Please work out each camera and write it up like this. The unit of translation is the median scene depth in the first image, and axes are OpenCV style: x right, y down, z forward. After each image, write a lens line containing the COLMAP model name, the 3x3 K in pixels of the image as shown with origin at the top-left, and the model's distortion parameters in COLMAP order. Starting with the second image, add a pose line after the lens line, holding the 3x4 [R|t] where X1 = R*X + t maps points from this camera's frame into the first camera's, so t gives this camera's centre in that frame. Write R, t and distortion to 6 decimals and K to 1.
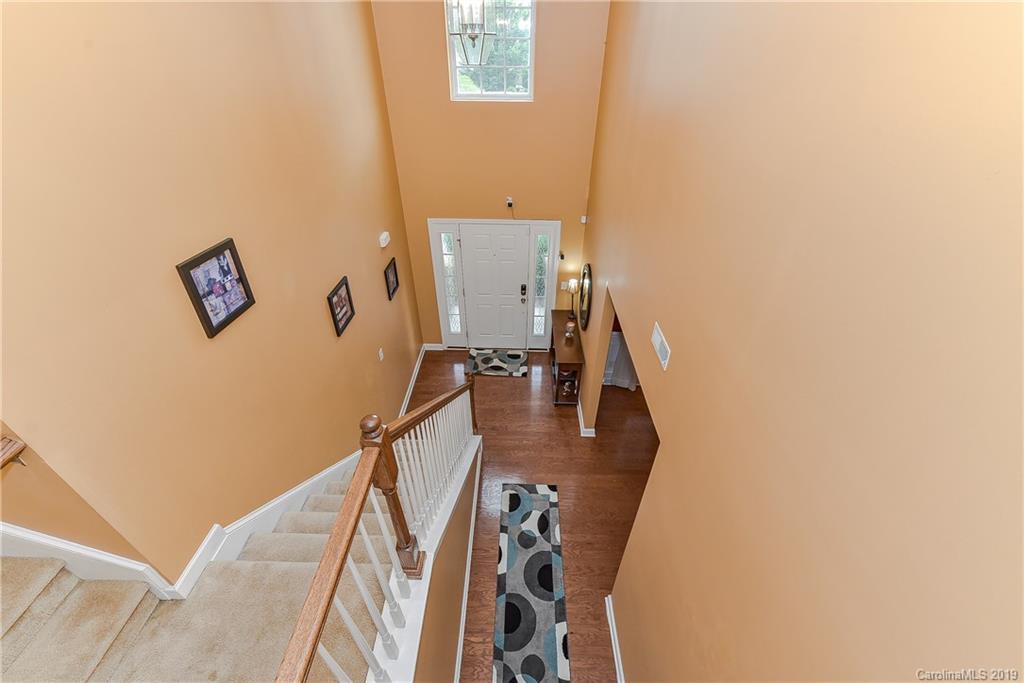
lens RADIAL K [[407.1, 0, 512.8], [0, 407.1, 341.9], [0, 0, 1]] dist [0.002072, -0.000586]
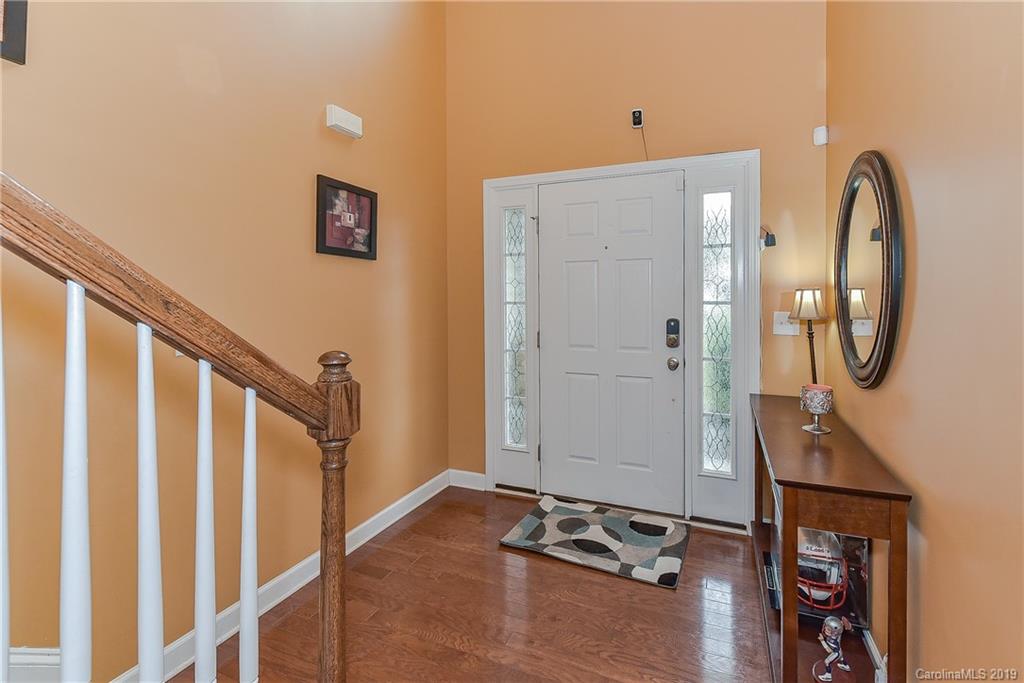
lens RADIAL K [[441.7, 0, 559.3], [0, 441.7, 305.9], [0, 0, 1]] dist [0.001458, 0.000026]
pose [[0.948293, -0.000536, -0.317394, 0.055493], [-0.181498, 0.819450, -0.543654, 0.104867], [0.260380, 0.573150, 0.776982, 0.569386]]
